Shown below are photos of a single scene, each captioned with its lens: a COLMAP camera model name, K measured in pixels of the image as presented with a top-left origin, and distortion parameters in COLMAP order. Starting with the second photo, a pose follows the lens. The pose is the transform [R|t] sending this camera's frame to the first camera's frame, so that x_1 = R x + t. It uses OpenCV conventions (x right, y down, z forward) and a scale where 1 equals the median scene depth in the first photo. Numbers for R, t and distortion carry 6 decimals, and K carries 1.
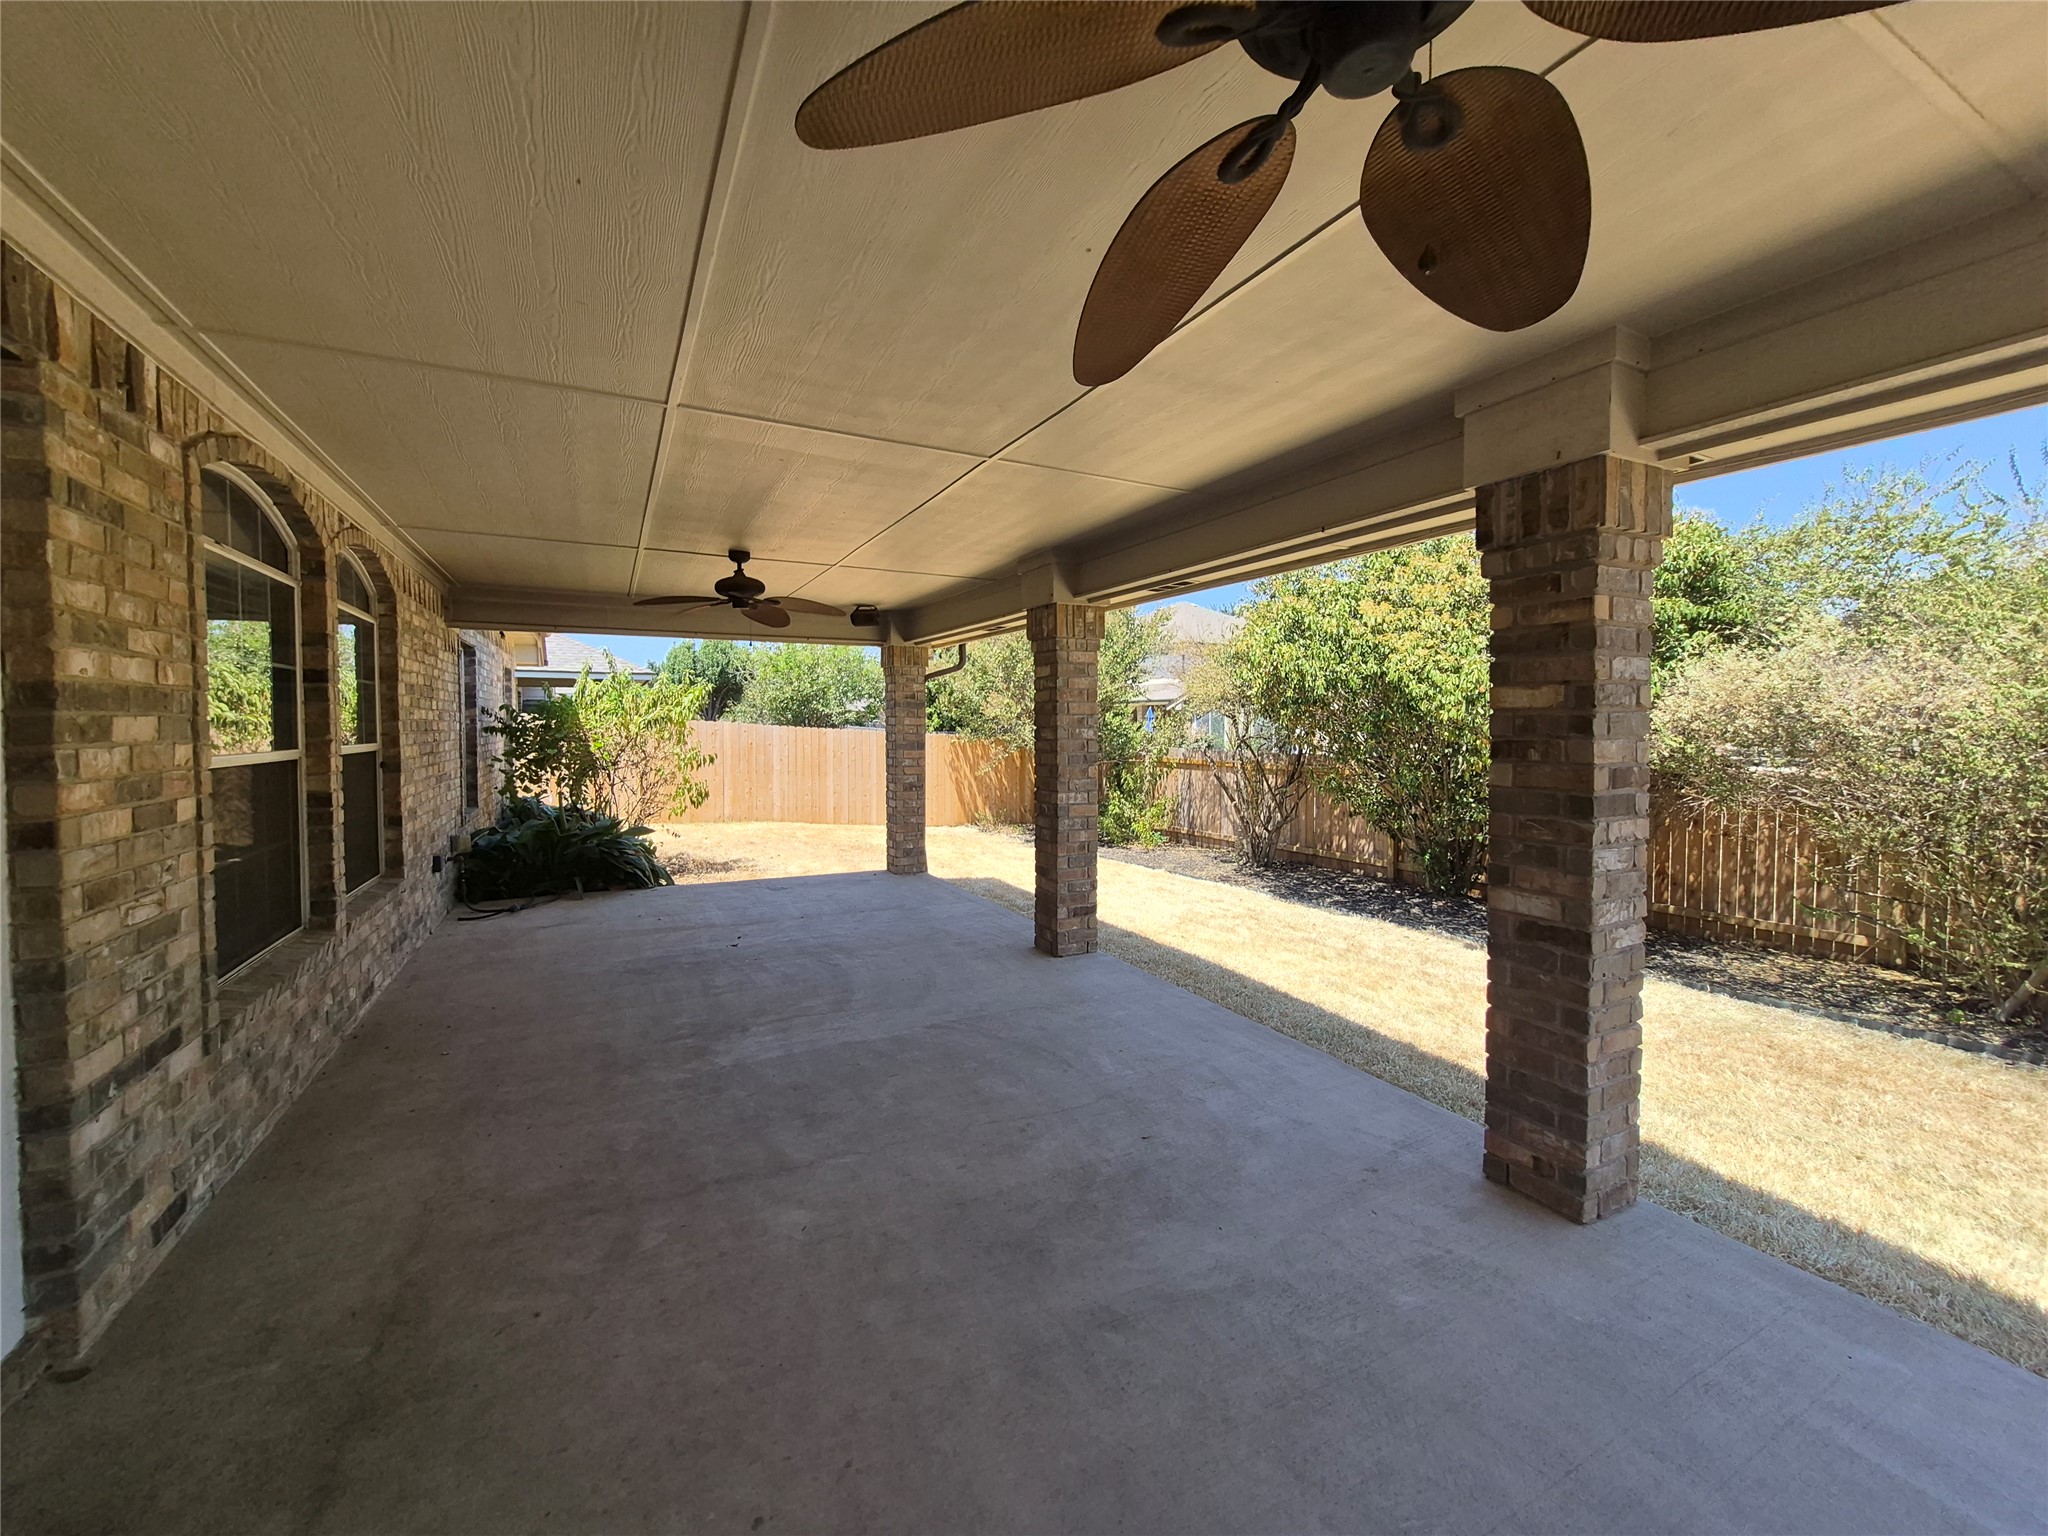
lens RADIAL K [[802.2, 0, 1022.5], [0, 802.2, 759.8], [0, 0, 1]] dist [0.001569, -0.001023]
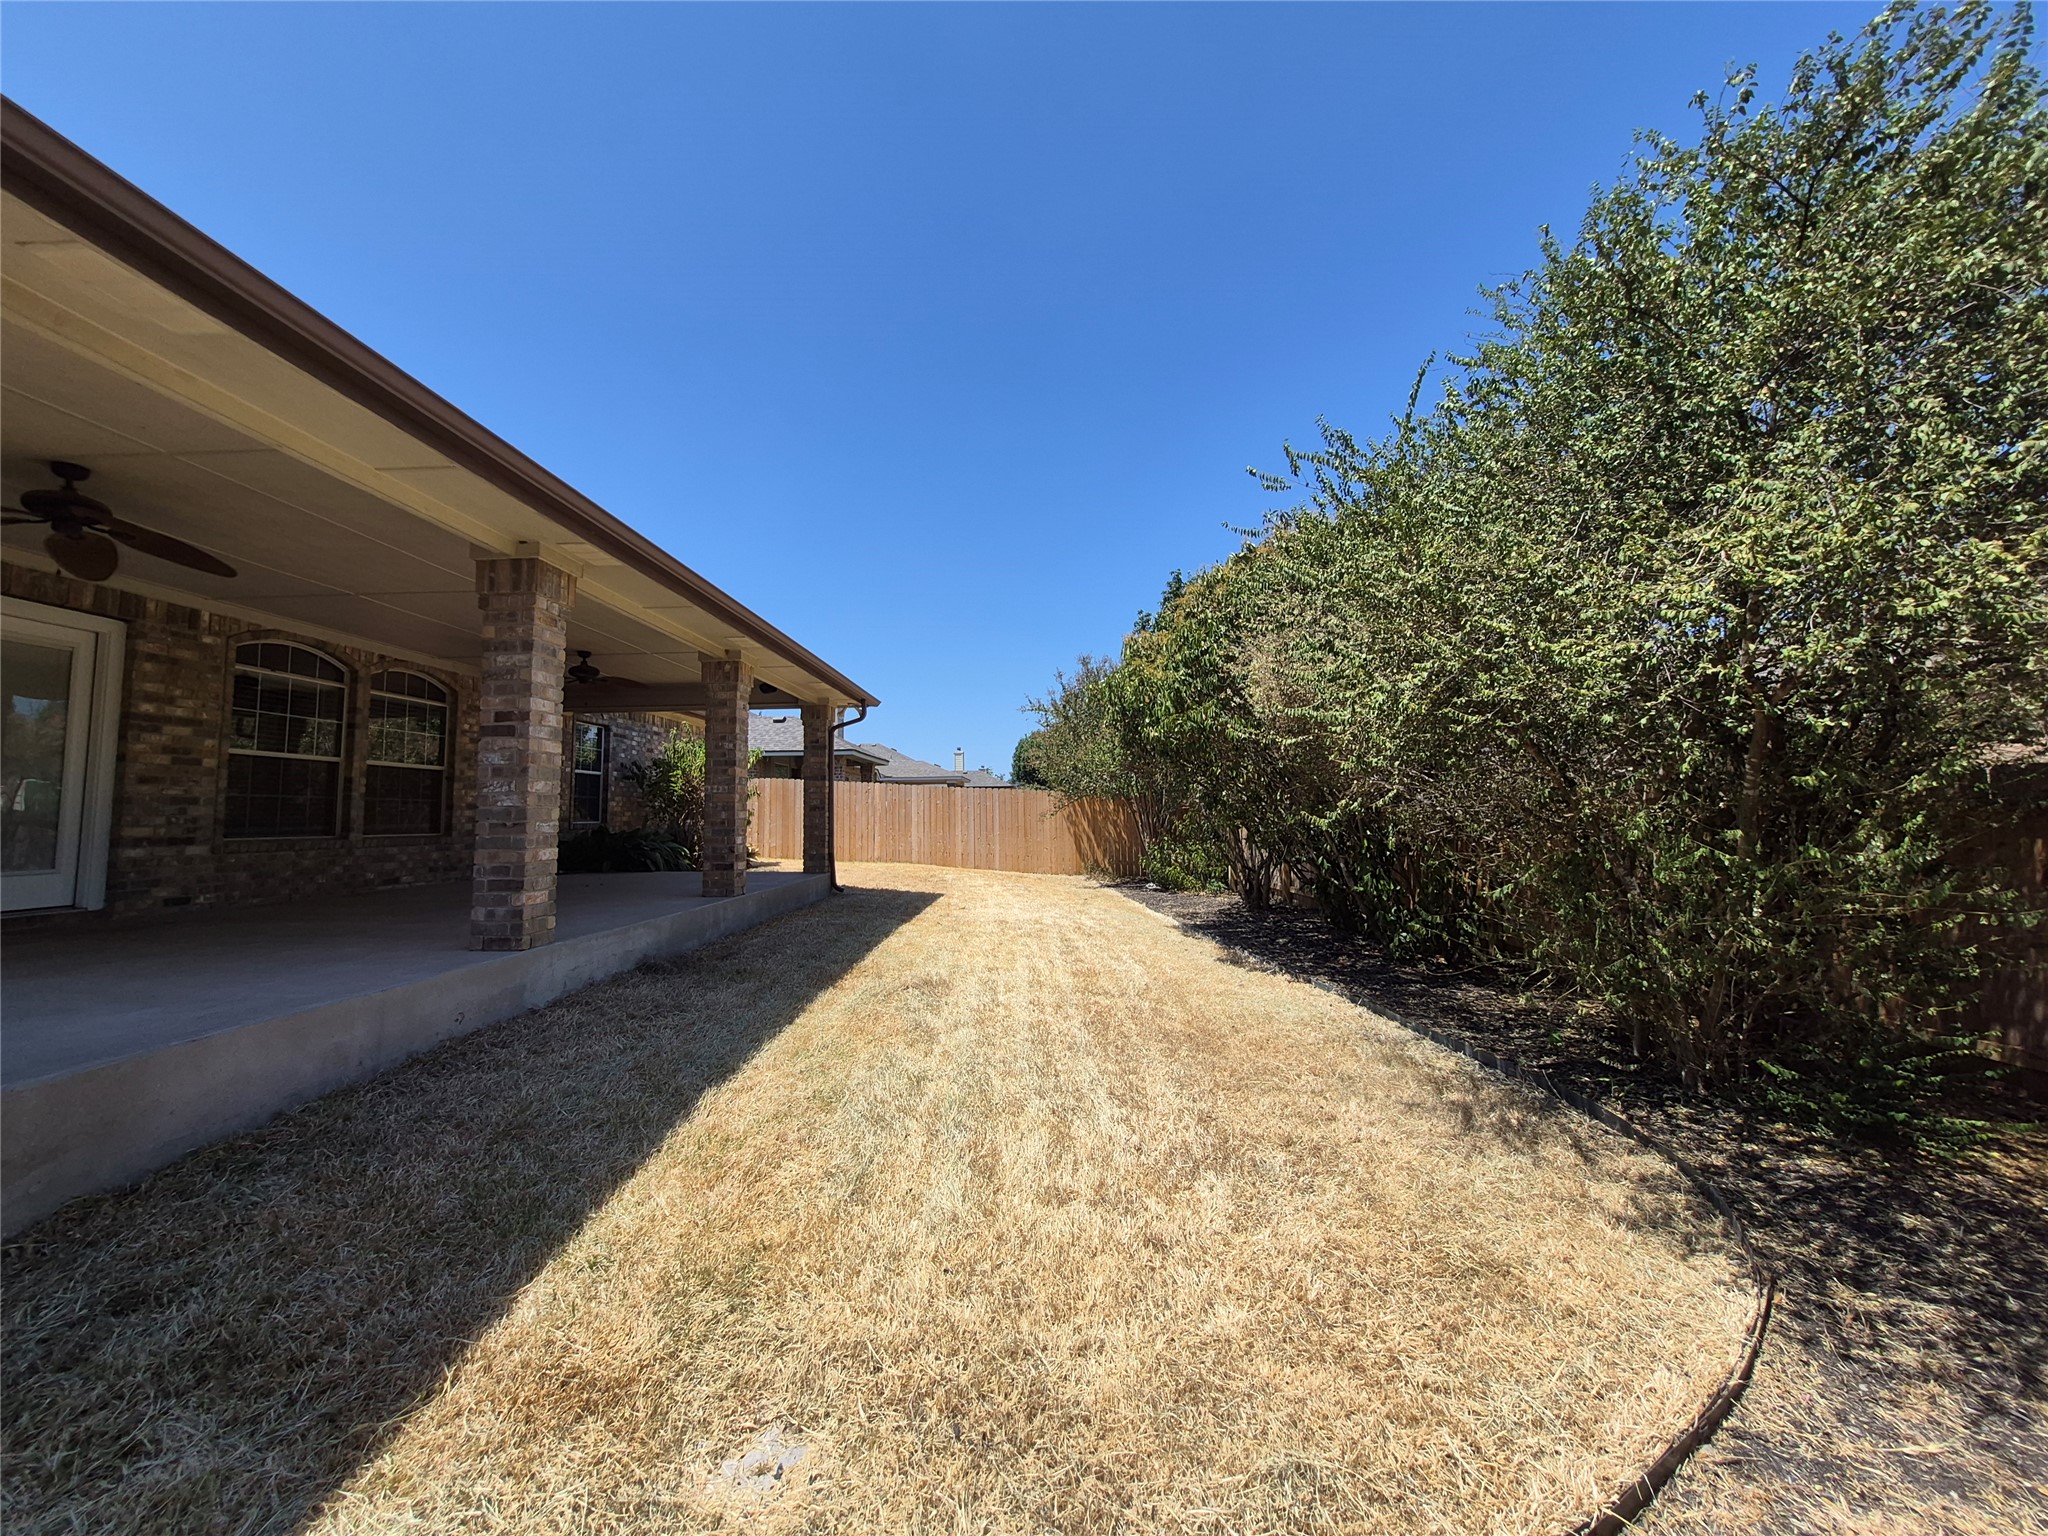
lens RADIAL K [[802.2, 0, 1015.0], [0, 802.2, 756.3], [0, 0, 1]] dist [0.001569, -0.001023]
pose [[0.870342, -0.047319, -0.490170, 1.280831], [-0.009760, 0.993520, -0.113239, 0.150704], [0.492352, 0.103340, 0.864240, -0.022650]]
